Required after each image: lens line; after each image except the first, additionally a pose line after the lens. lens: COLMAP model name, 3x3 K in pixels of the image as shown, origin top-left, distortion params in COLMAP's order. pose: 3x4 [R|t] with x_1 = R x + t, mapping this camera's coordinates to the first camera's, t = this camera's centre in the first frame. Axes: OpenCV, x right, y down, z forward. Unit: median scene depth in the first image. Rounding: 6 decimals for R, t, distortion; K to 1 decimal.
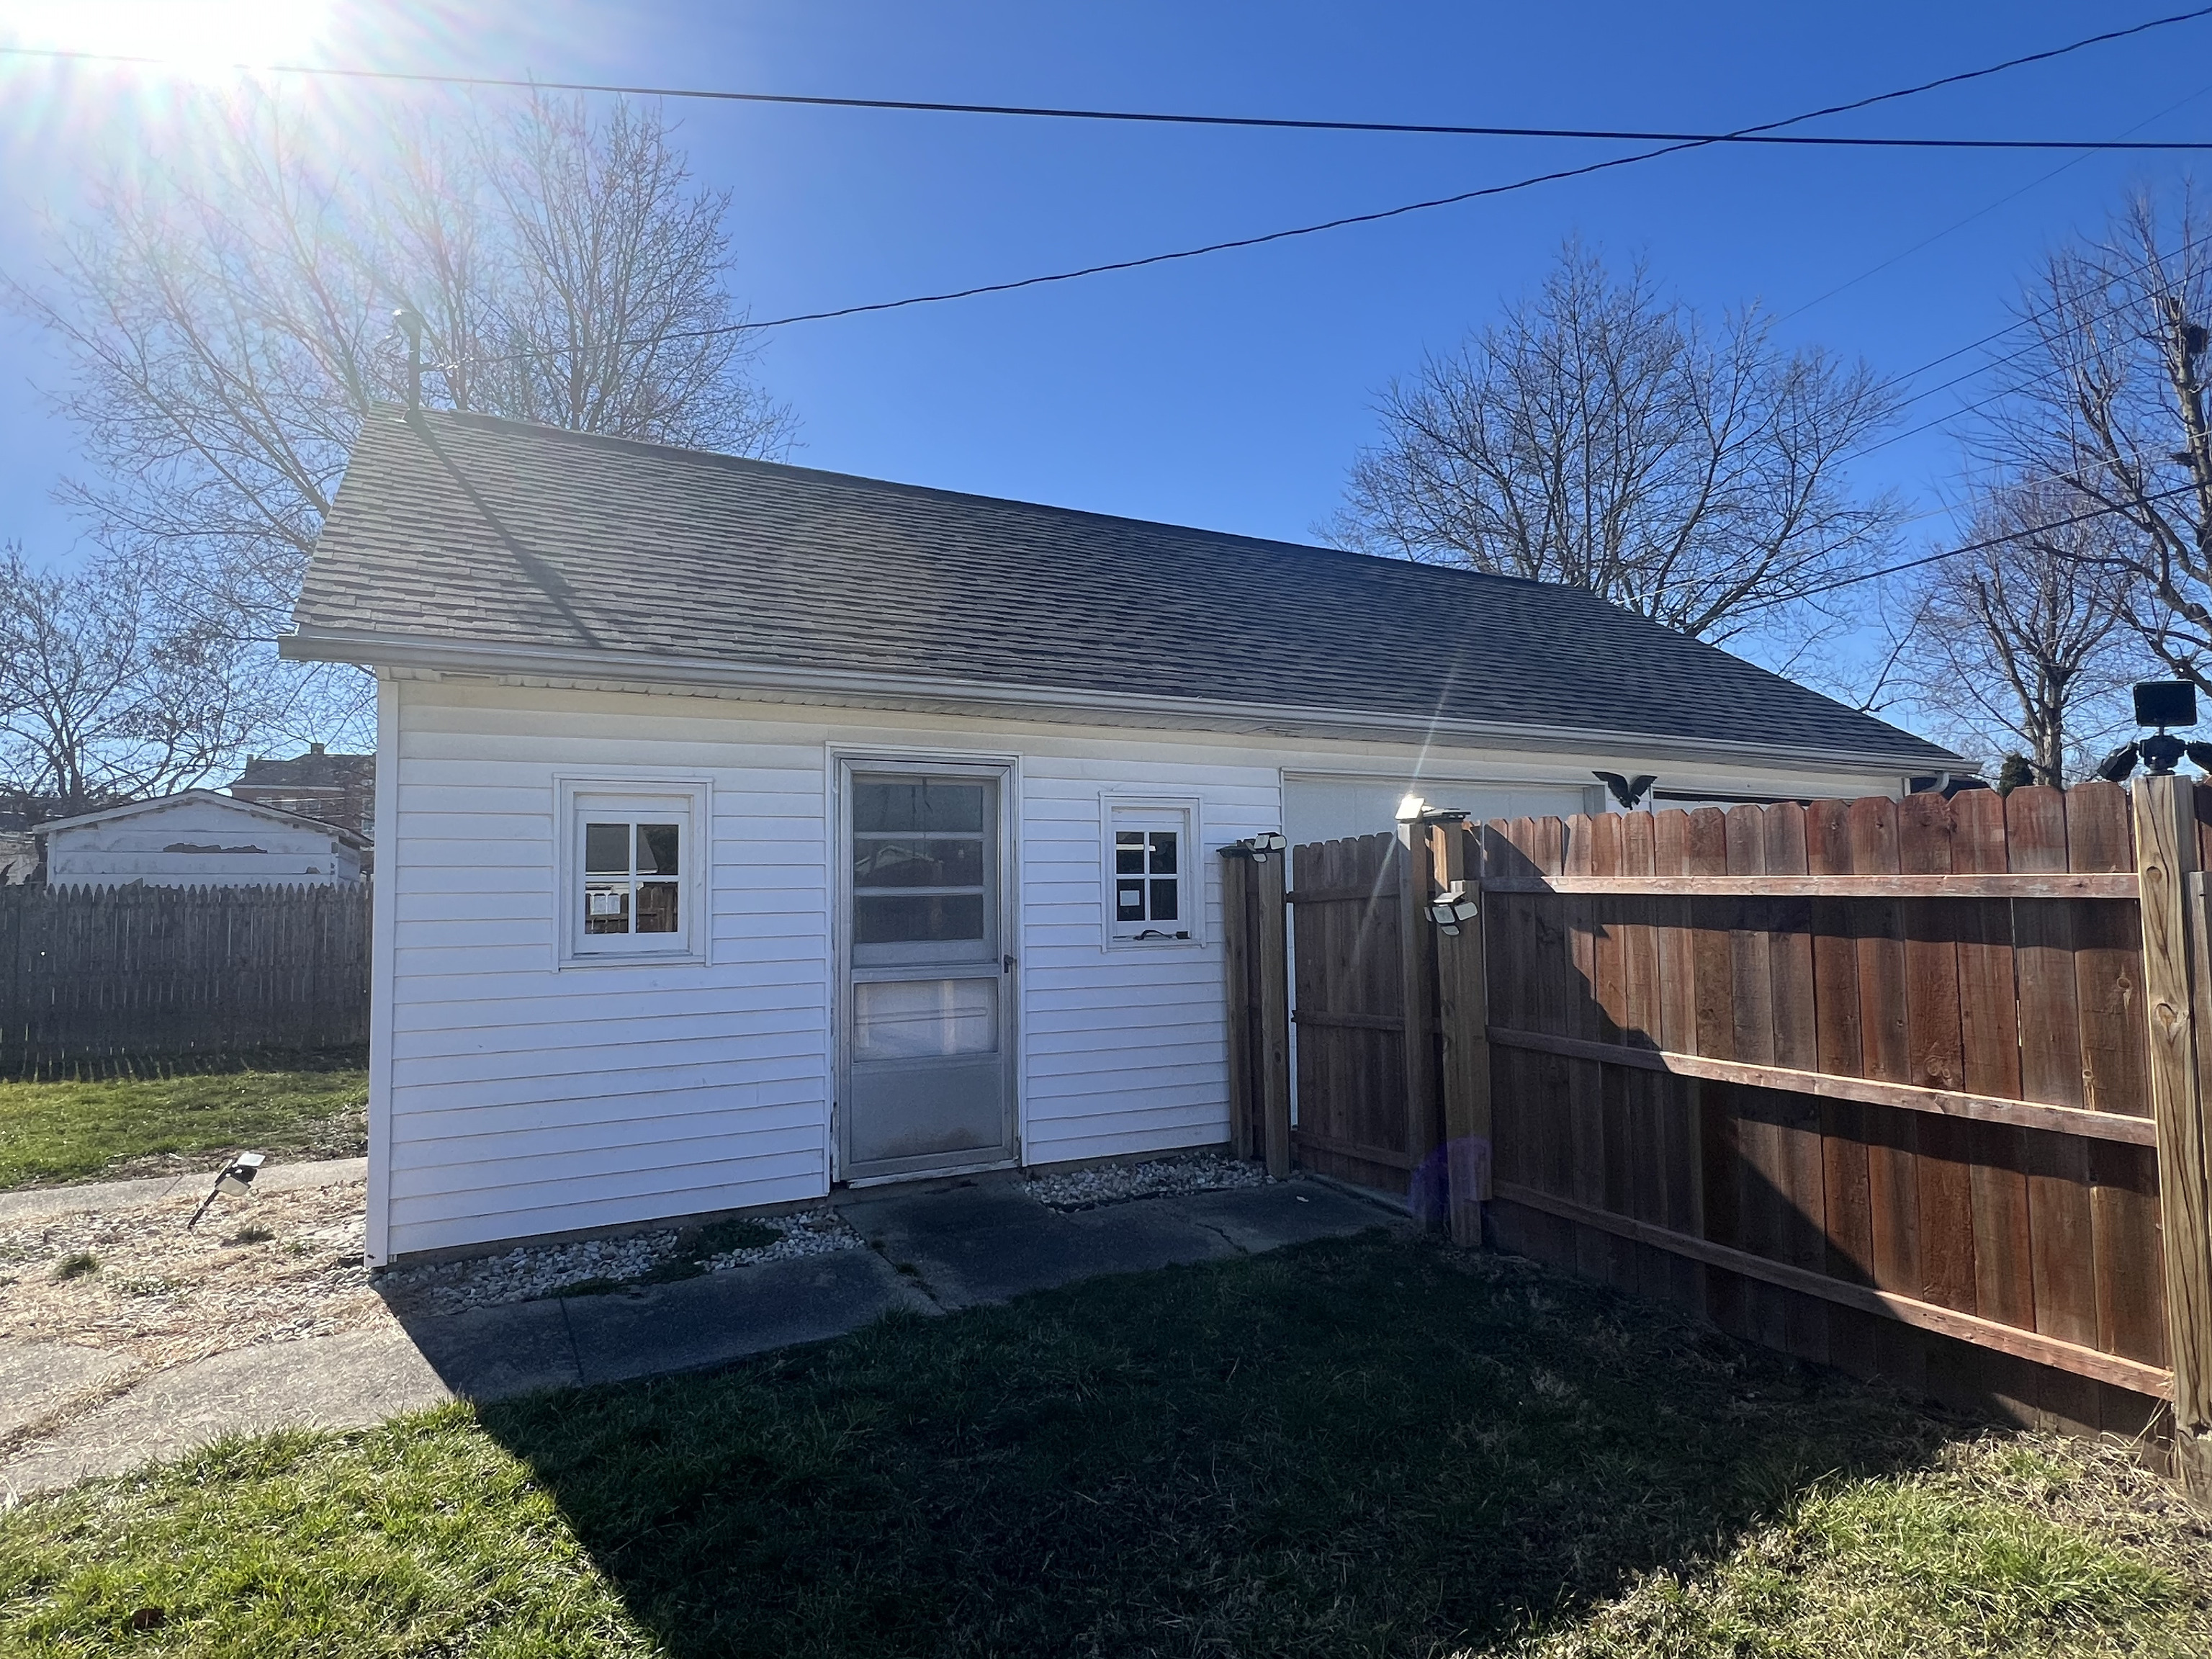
lens RADIAL K [[1191.2, 0, 1106.7], [0, 1191.2, 826.7], [0, 0, 1]] dist [0.000043, -0.000451]
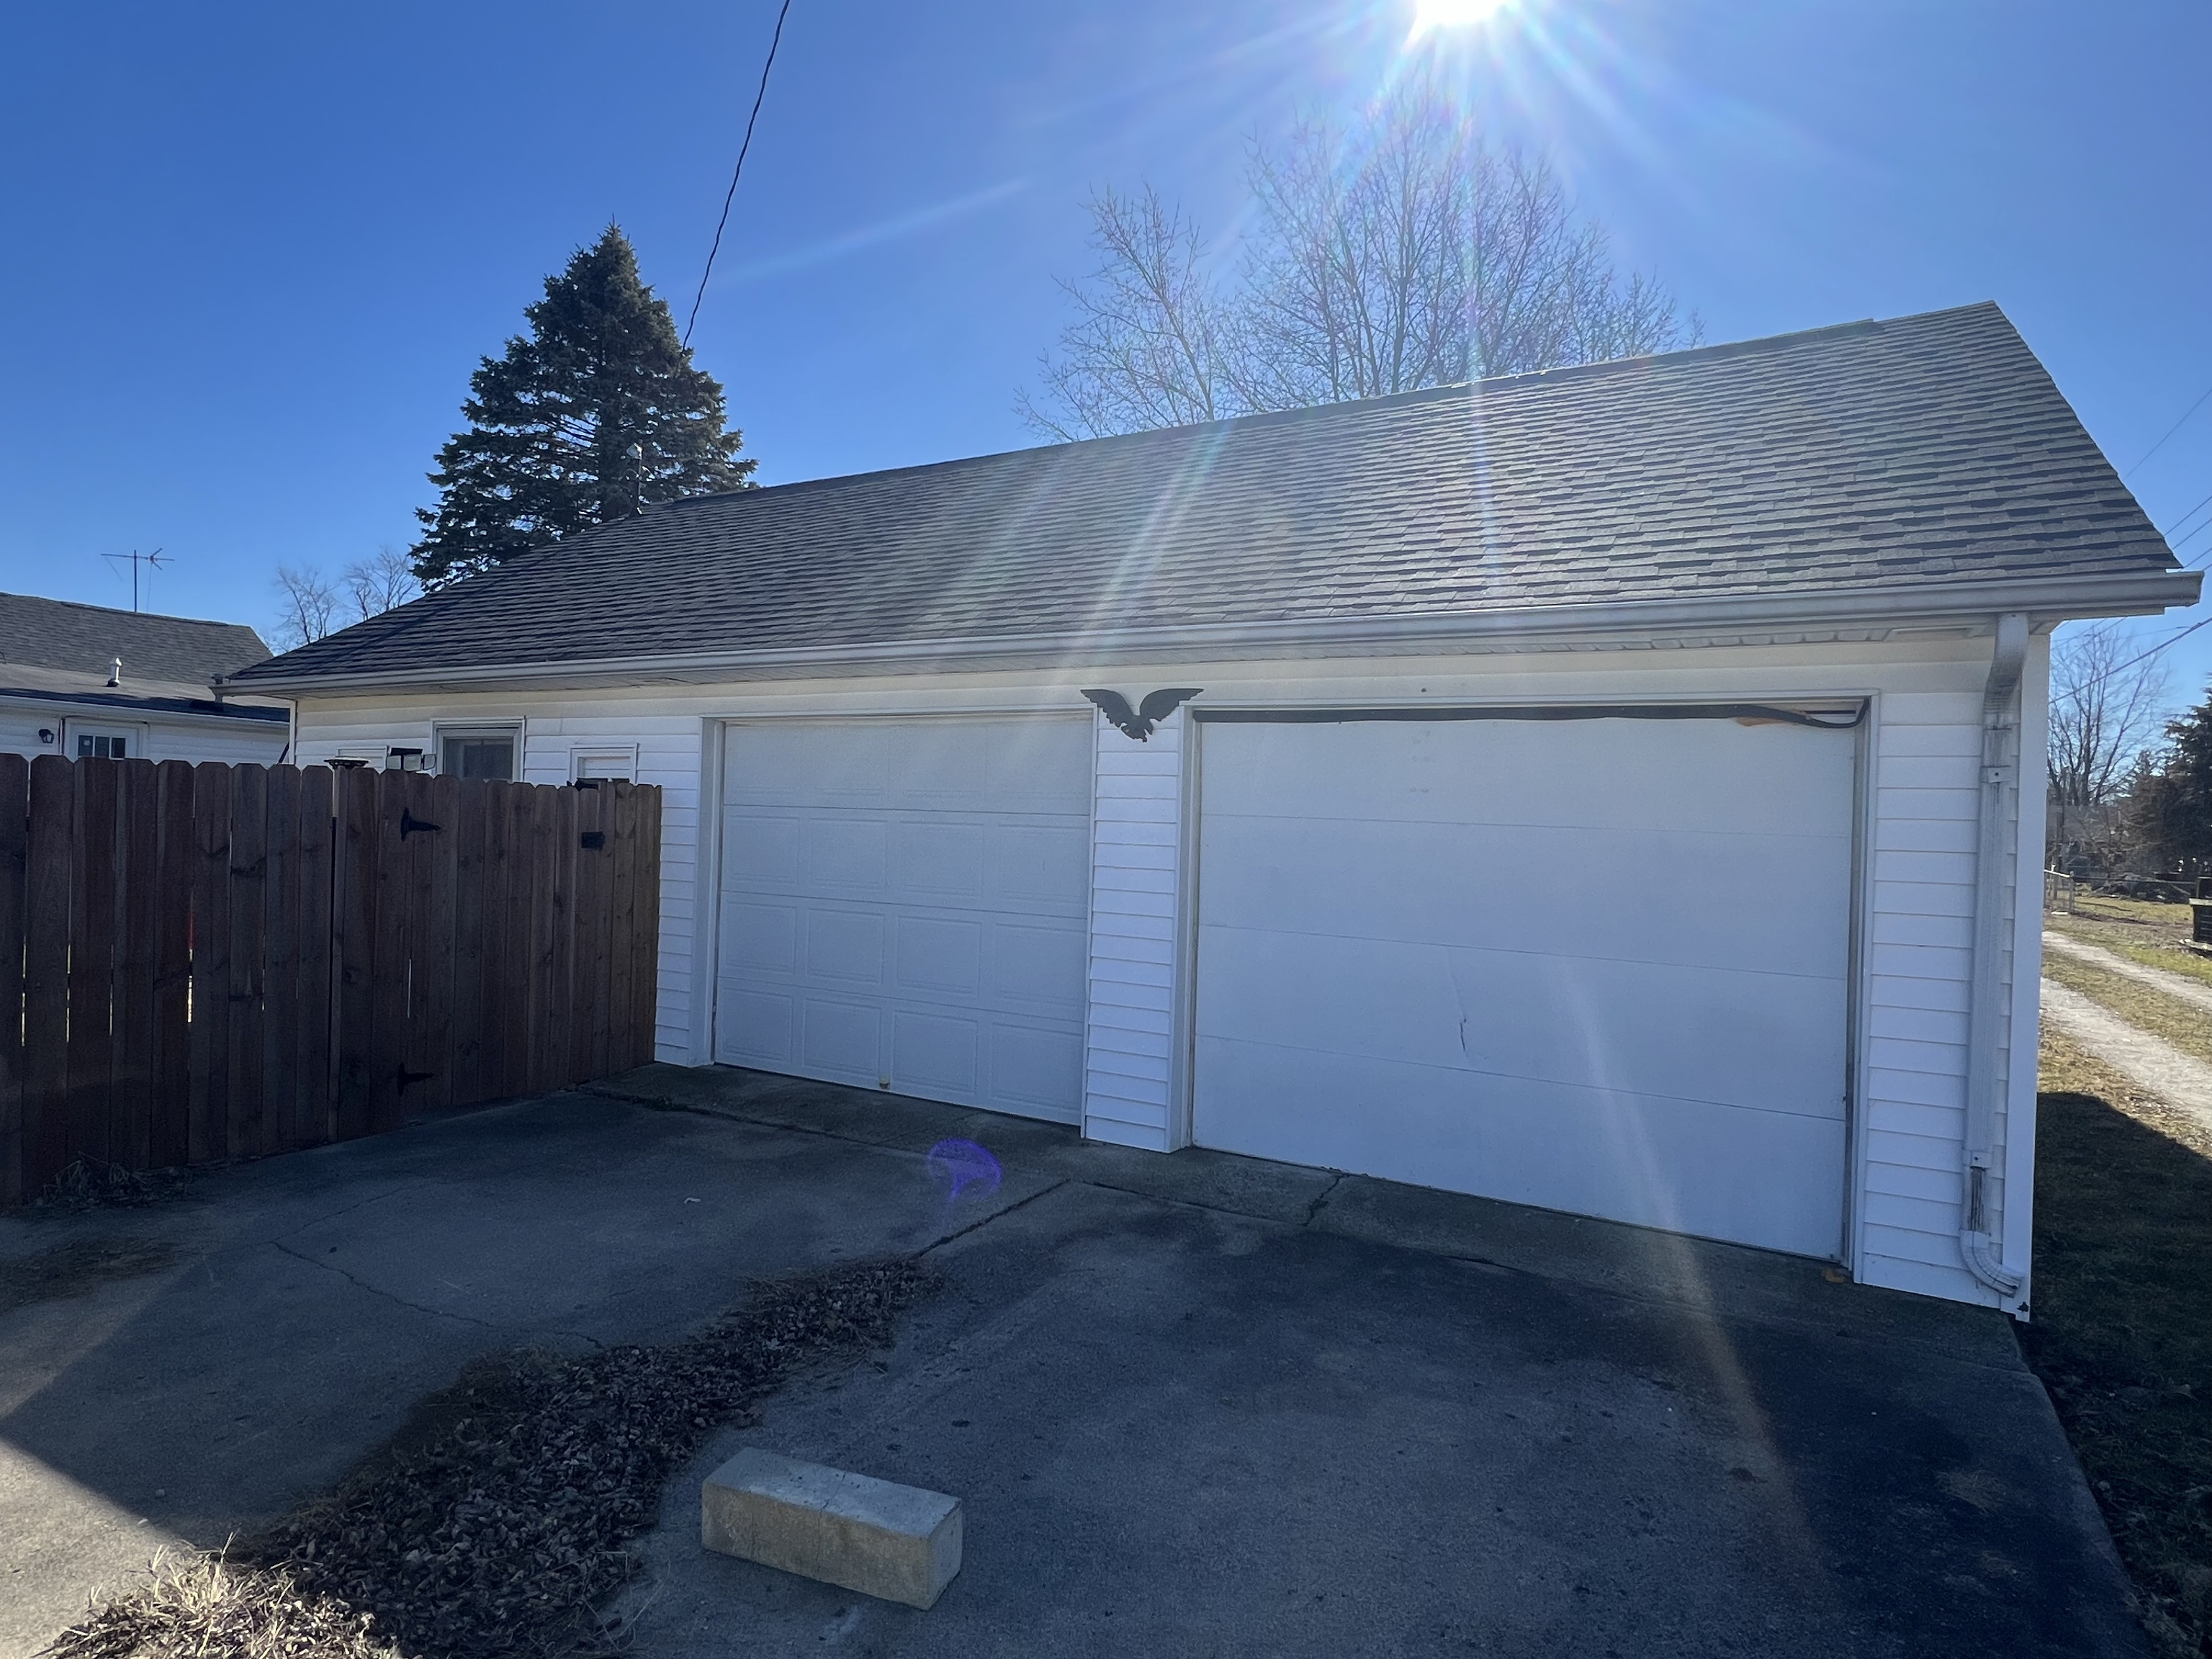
lens RADIAL K [[1191.2, 0, 1107.0], [0, 1191.2, 829.9], [0, 0, 1]] dist [0.000043, -0.000451]
pose [[0.537691, 0.034933, -0.842418, 3.602841], [0.008887, 0.998851, 0.047092, 0.008388], [0.843095, -0.032807, 0.536763, 2.313131]]
